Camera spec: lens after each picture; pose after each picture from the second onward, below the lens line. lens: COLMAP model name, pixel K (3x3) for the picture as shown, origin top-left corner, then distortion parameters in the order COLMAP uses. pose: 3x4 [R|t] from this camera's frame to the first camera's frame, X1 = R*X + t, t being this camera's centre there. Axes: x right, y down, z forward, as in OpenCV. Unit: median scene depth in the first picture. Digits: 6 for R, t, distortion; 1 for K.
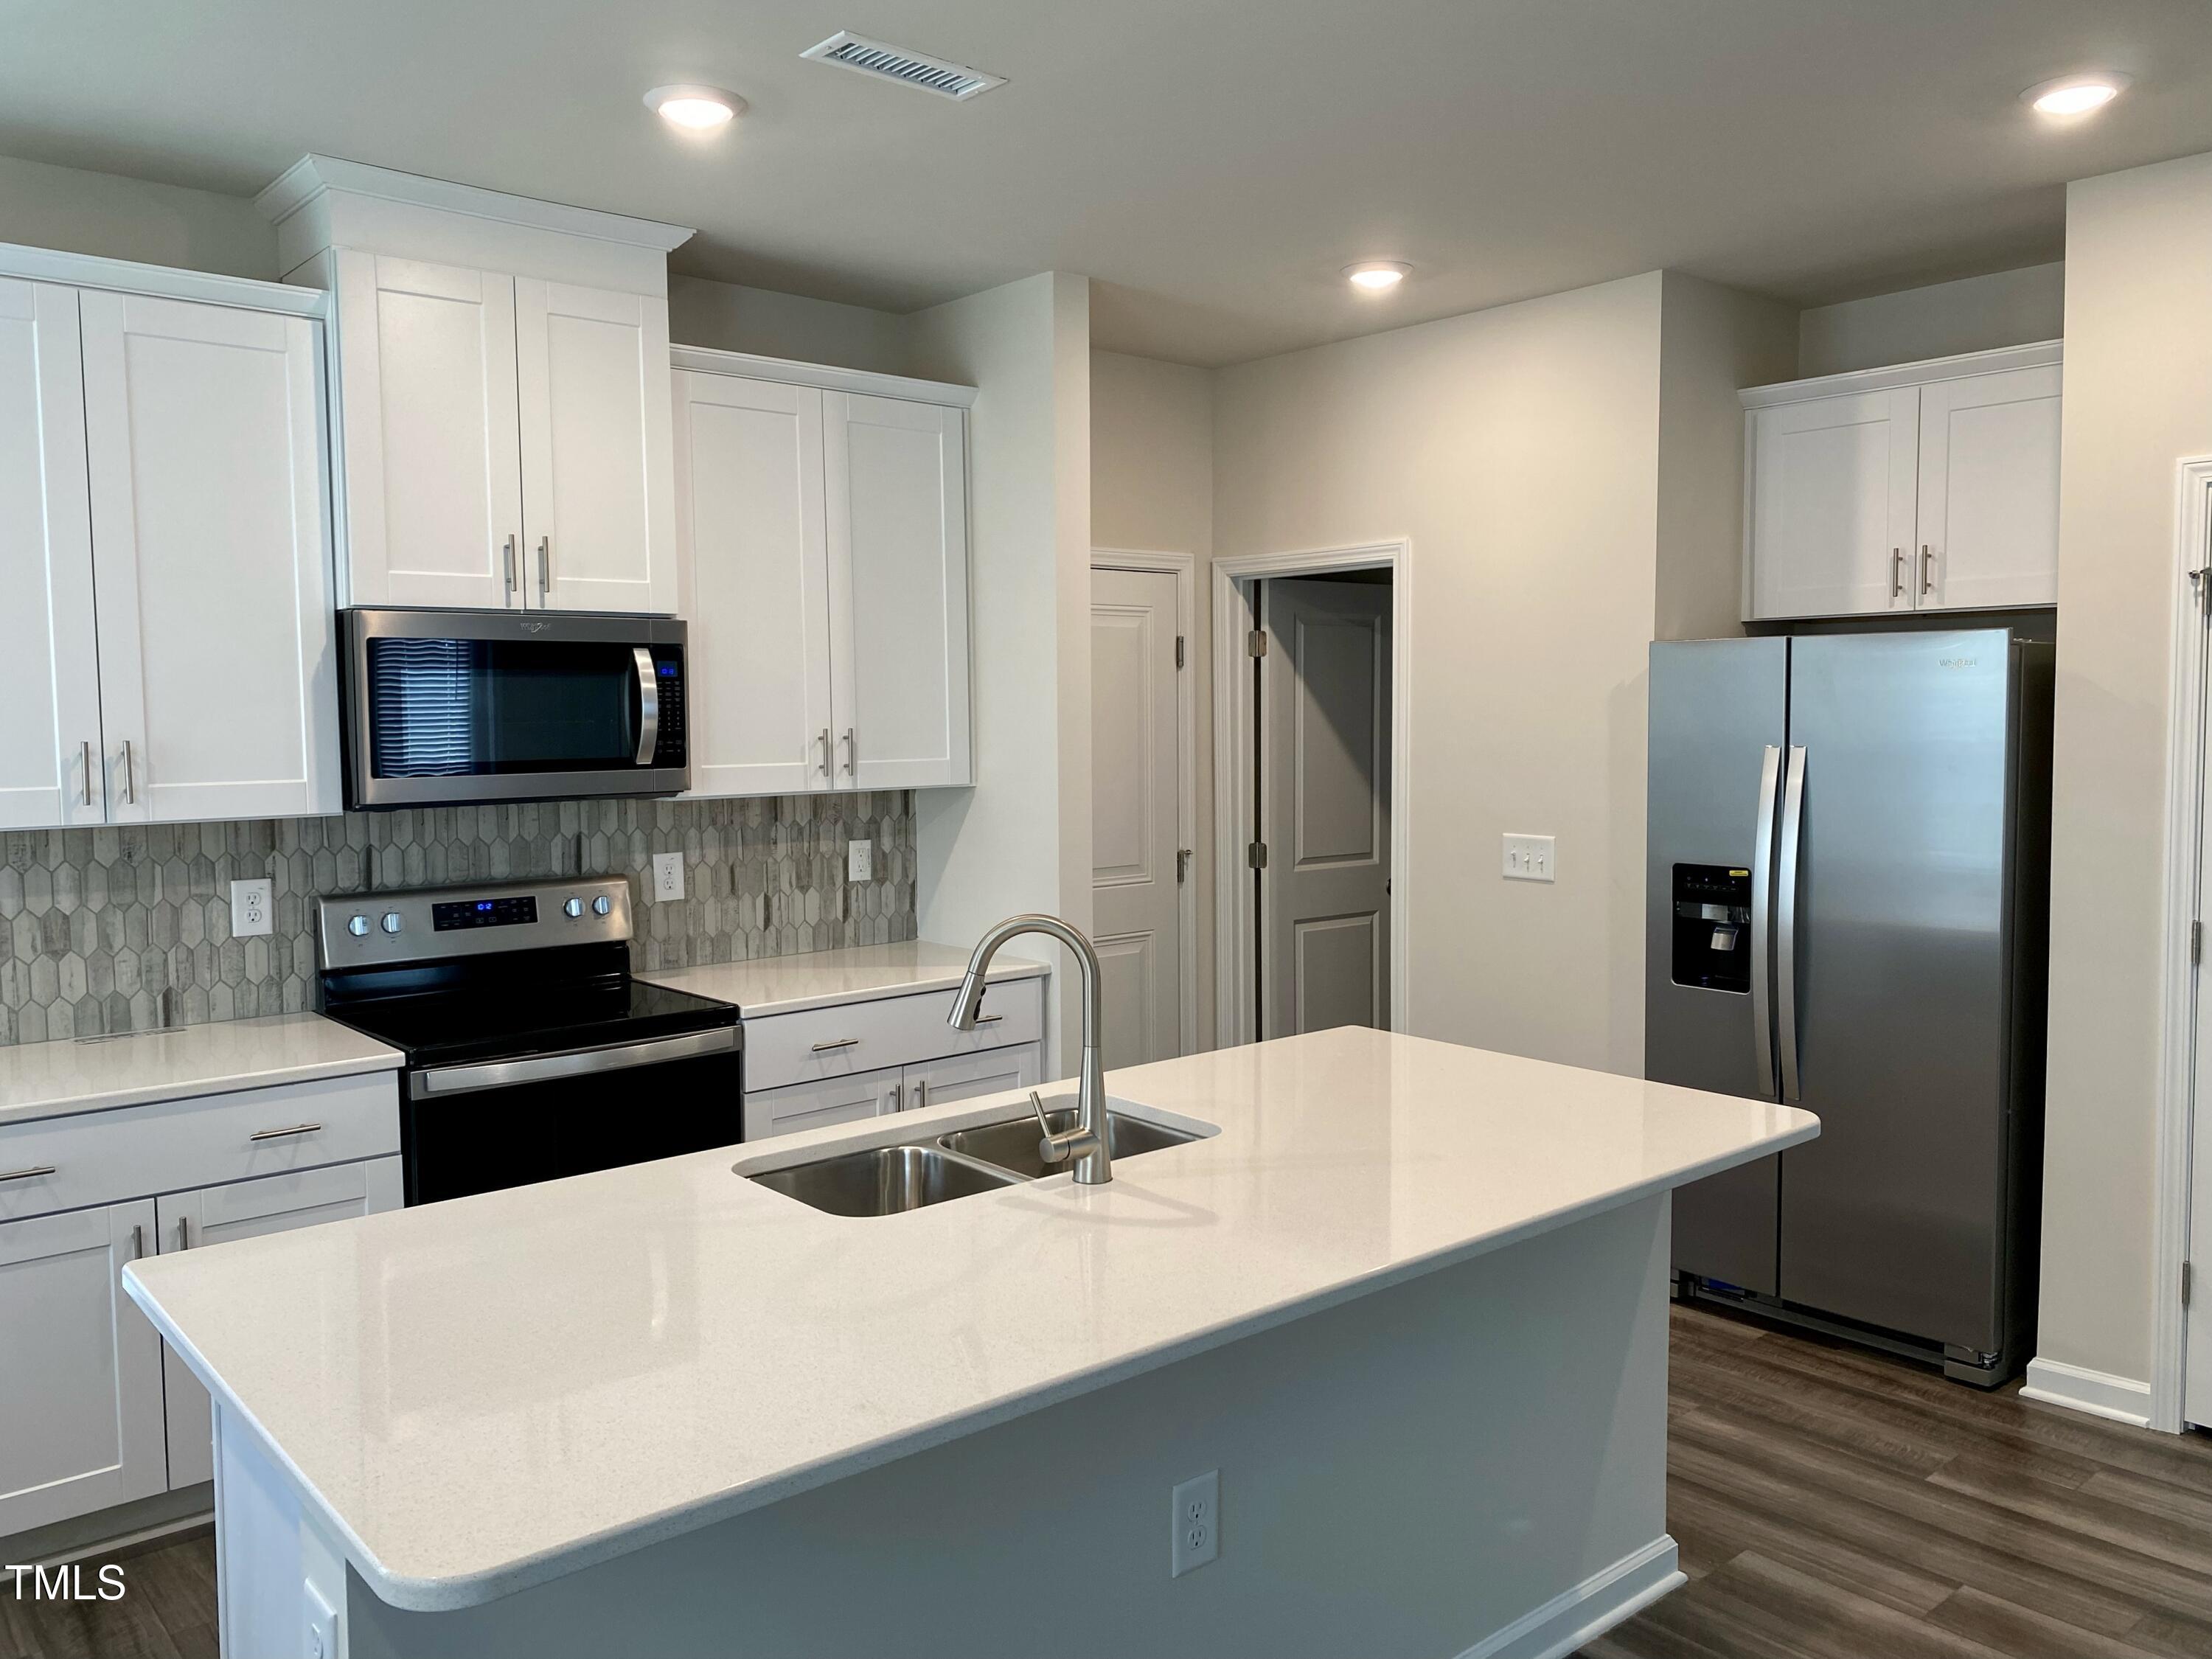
lens RADIAL K [[1689.8, 0, 1106.6], [0, 1689.8, 821.6], [0, 0, 1]] dist [-0.010891, -0.003126]
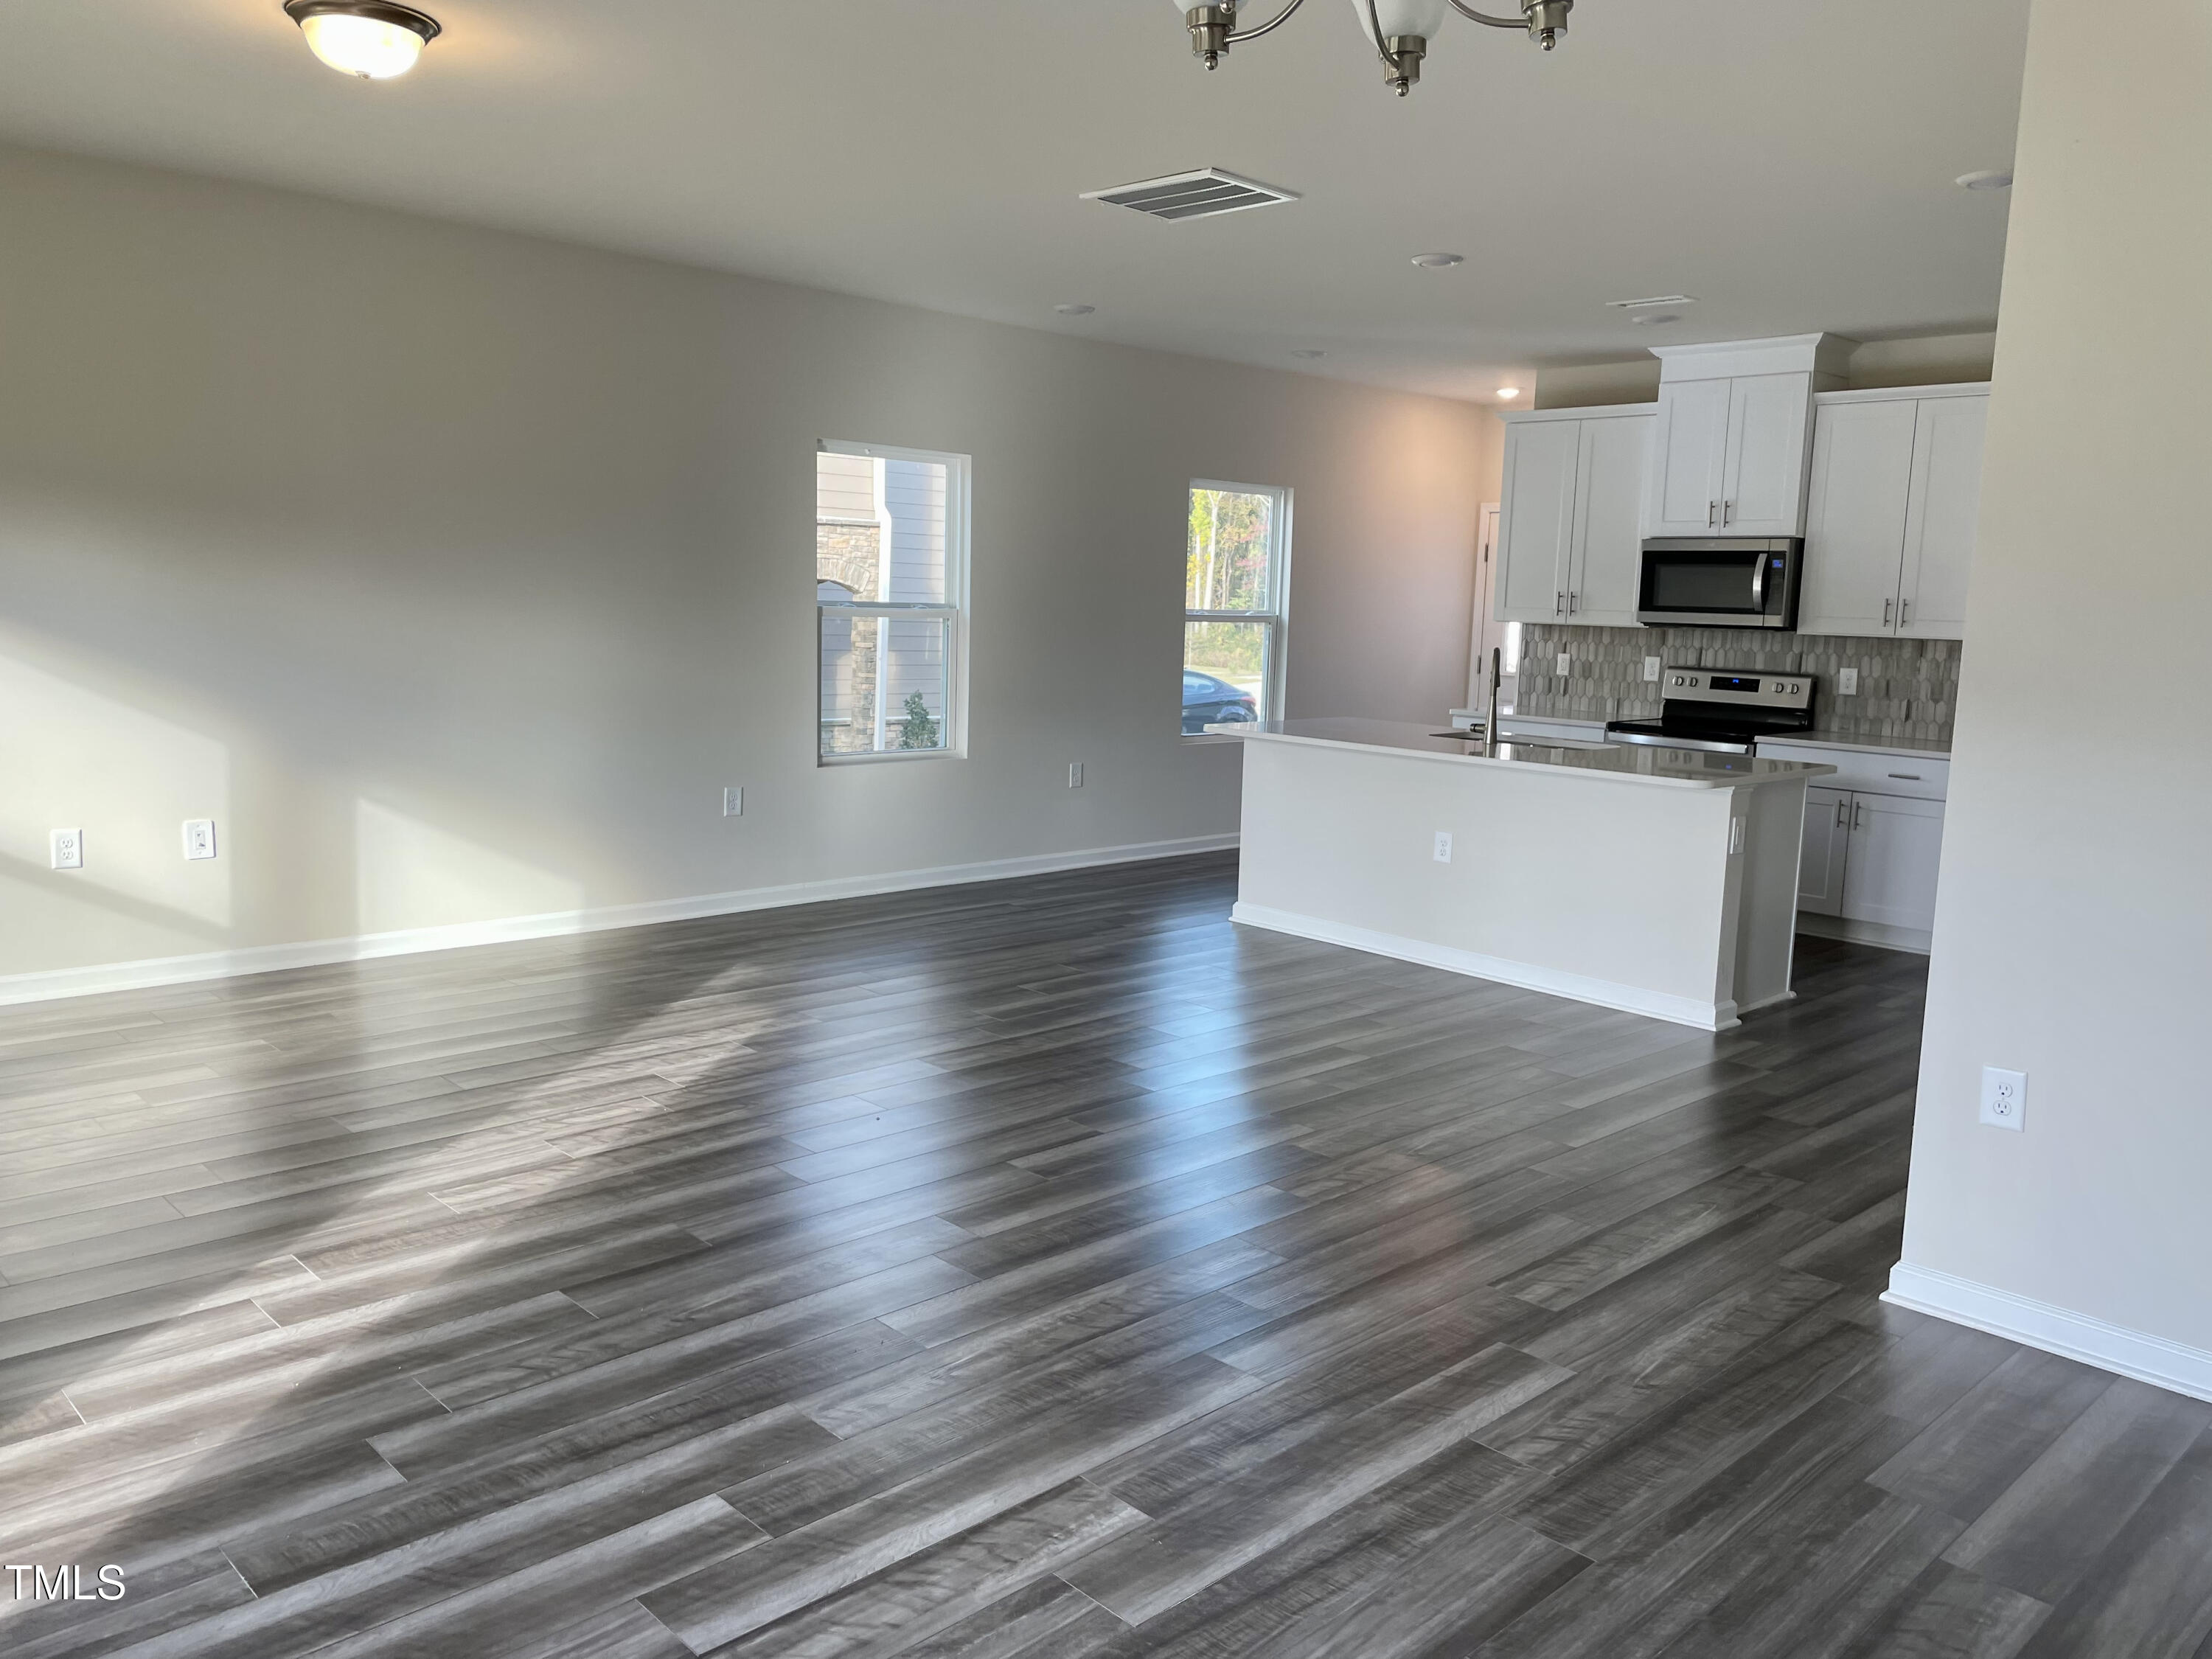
lens RADIAL K [[1673.0, 0, 1108.1], [0, 1673.0, 828.6], [0, 0, 1]] dist [0.027754, -0.030109]
pose [[0.061227, 0.152618, -0.986387, 1.612092], [-0.103497, 0.983885, 0.145806, 0.008001], [0.992743, 0.093161, 0.076036, 0.099129]]
